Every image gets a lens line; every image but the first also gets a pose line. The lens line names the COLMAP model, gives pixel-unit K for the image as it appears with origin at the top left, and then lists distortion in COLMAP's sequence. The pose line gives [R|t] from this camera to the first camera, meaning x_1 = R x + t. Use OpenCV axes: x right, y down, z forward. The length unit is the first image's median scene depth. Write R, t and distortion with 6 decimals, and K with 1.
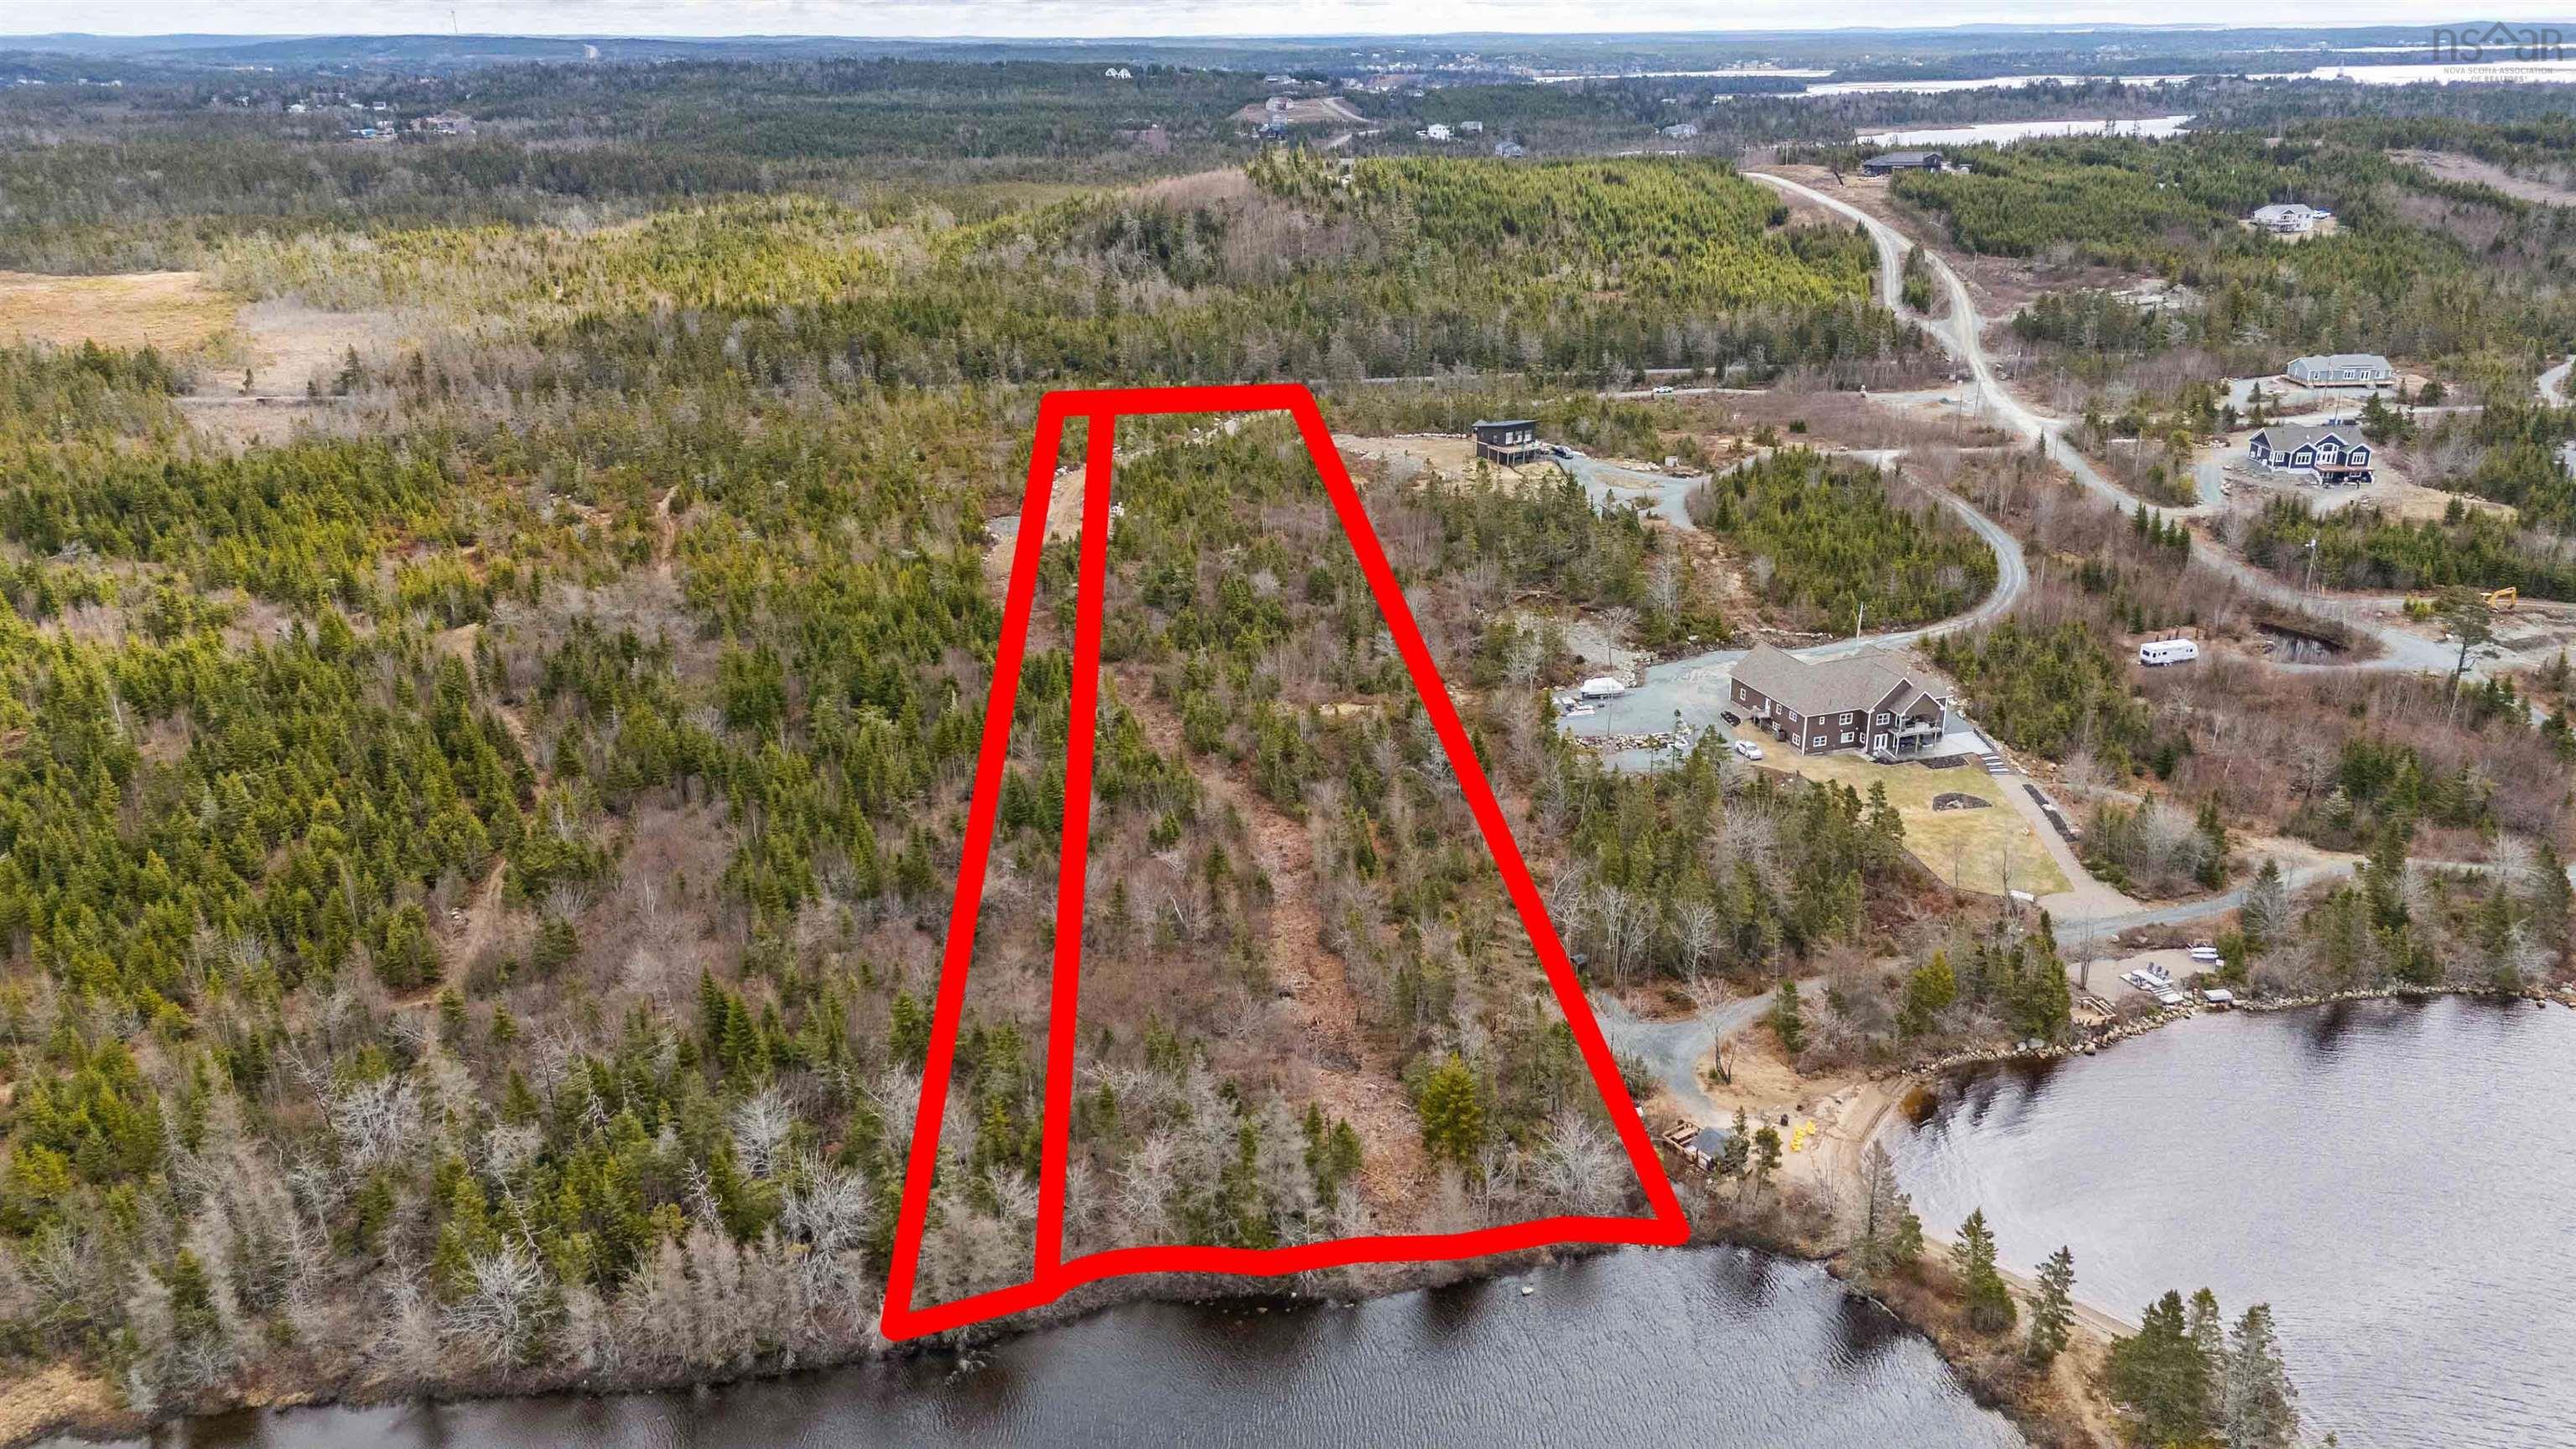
lens RADIAL K [[1884.5, 0, 1288.0], [0, 1884.5, 724.5], [0, 0, 1]] dist [0.067407, -0.061061]
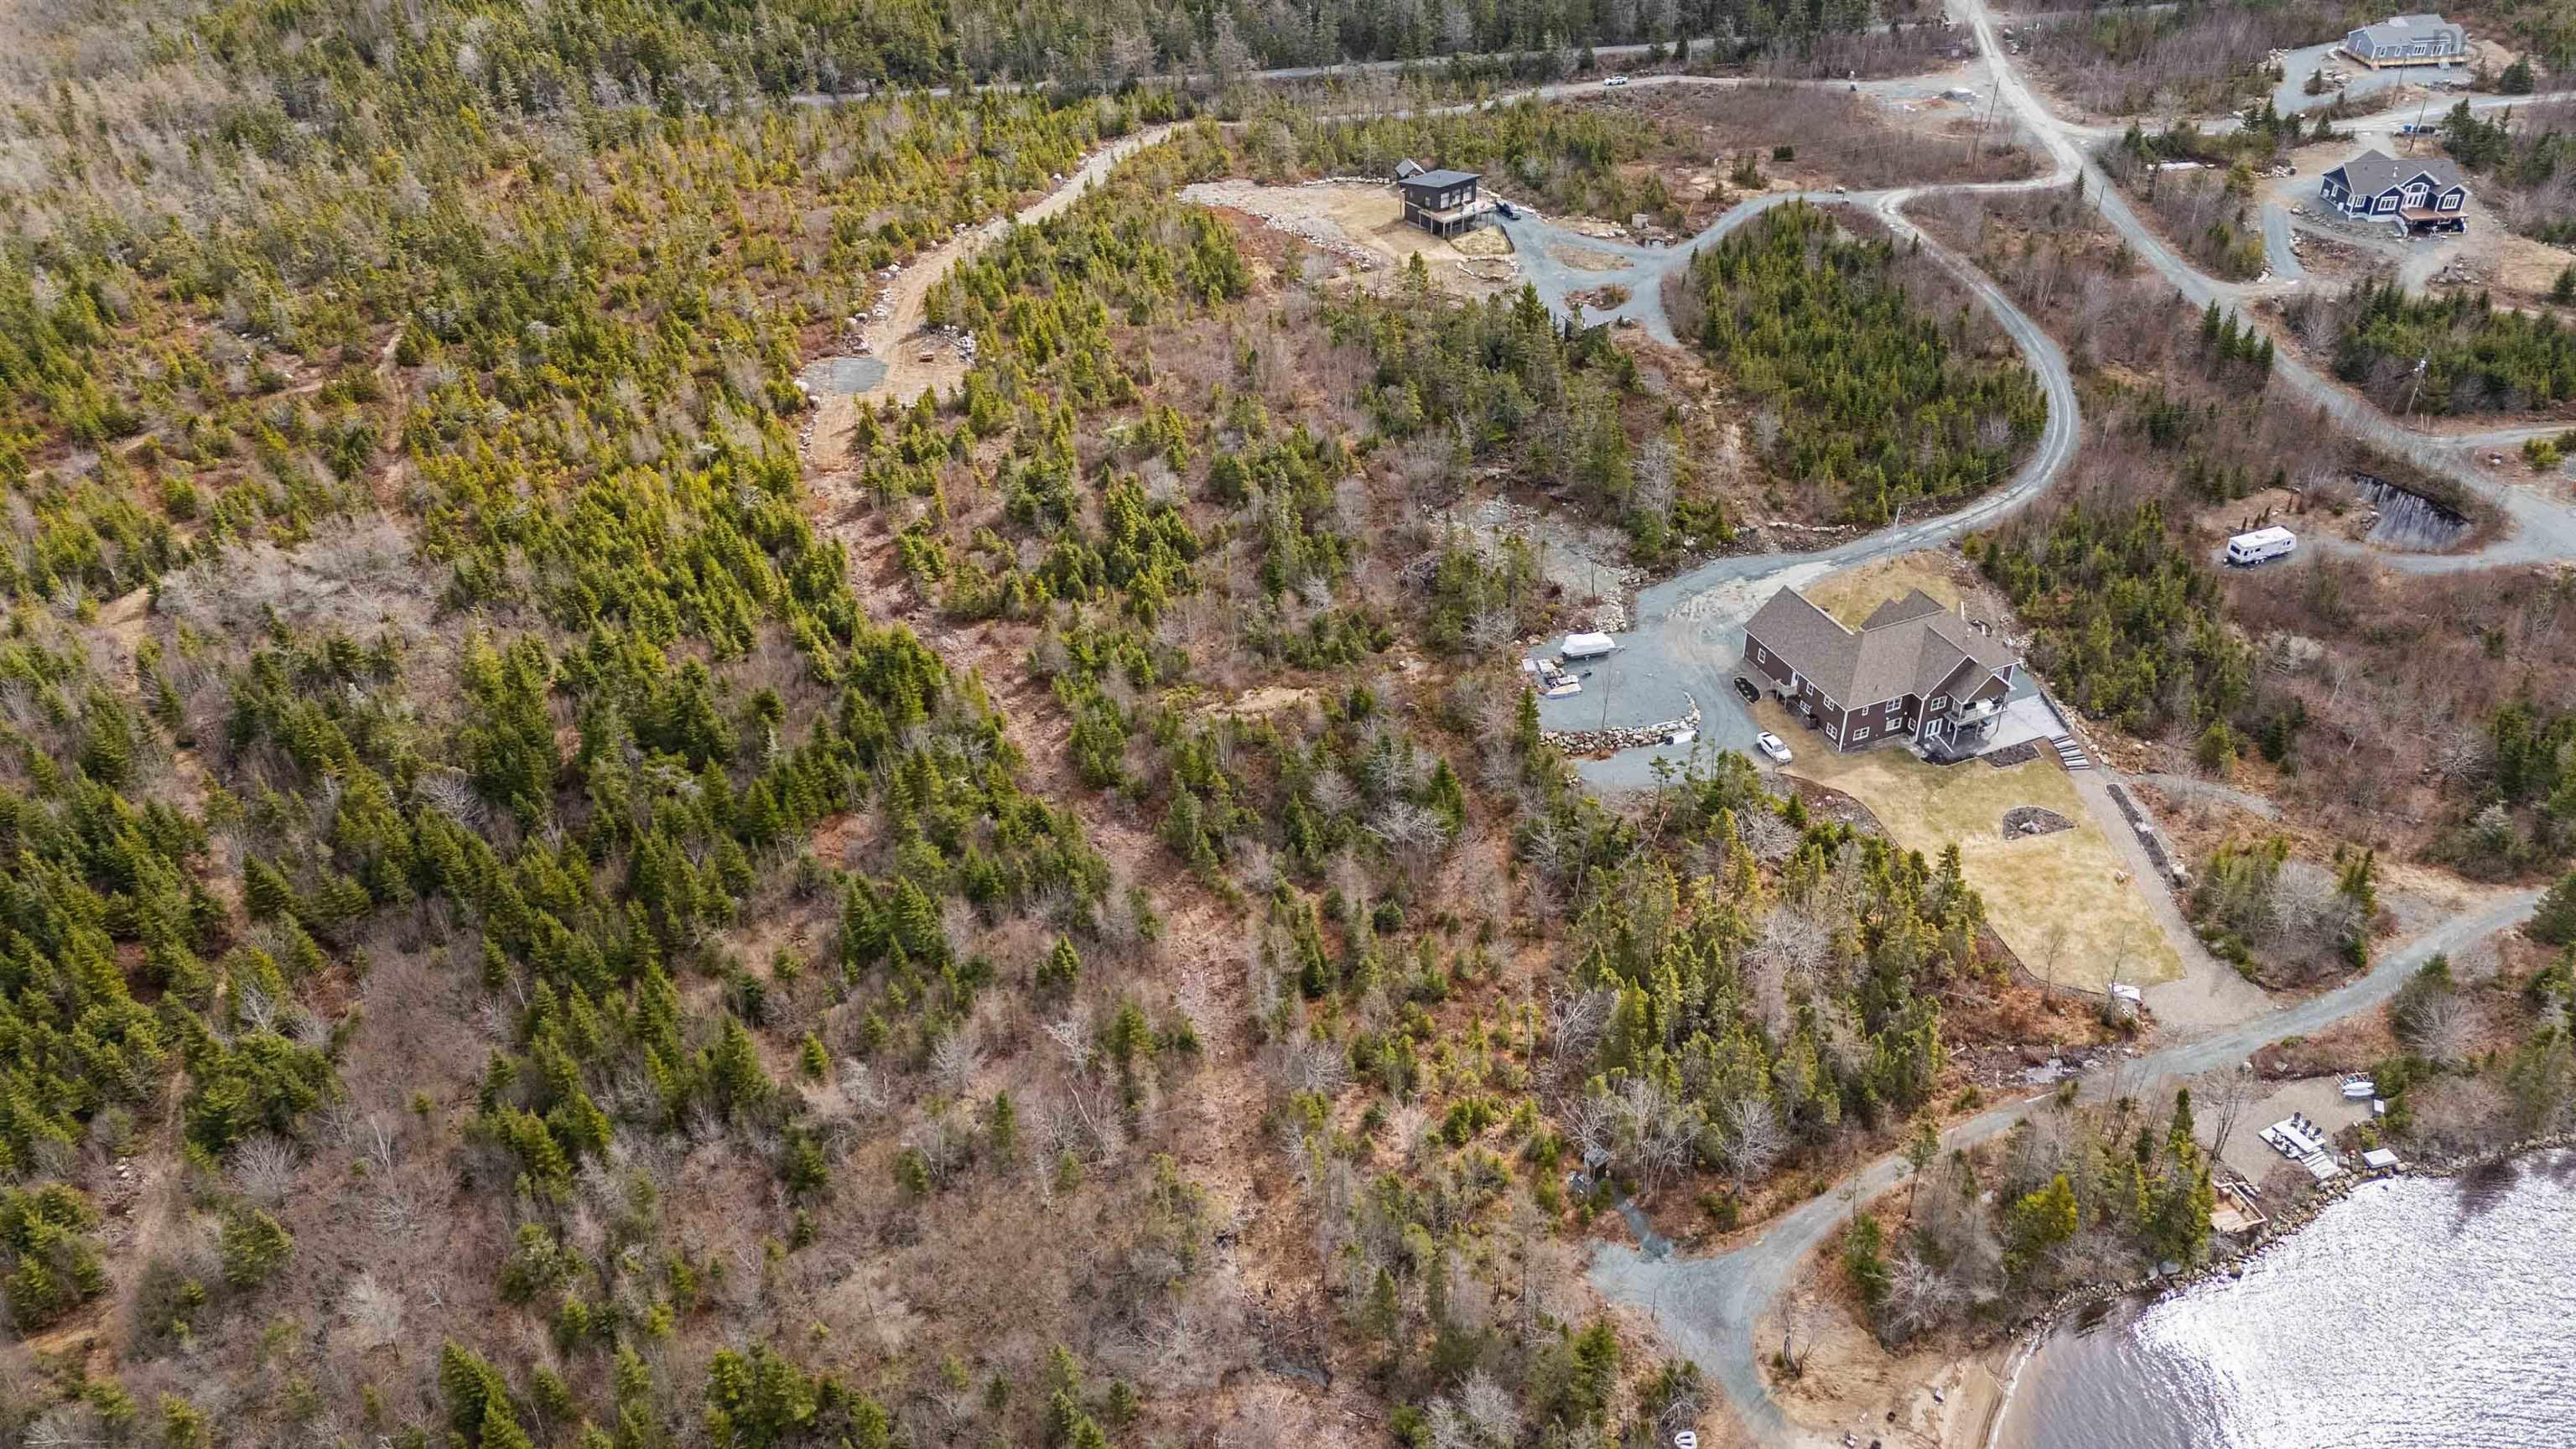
lens RADIAL K [[1884.5, 0, 1288.0], [0, 1884.5, 724.5], [0, 0, 1]] dist [0.067407, -0.061061]
pose [[0.997505, -0.049214, 0.050623, -0.003427], [0.035329, 0.968721, 0.245626, -0.167394], [-0.061127, -0.243224, 0.968042, 0.191632]]
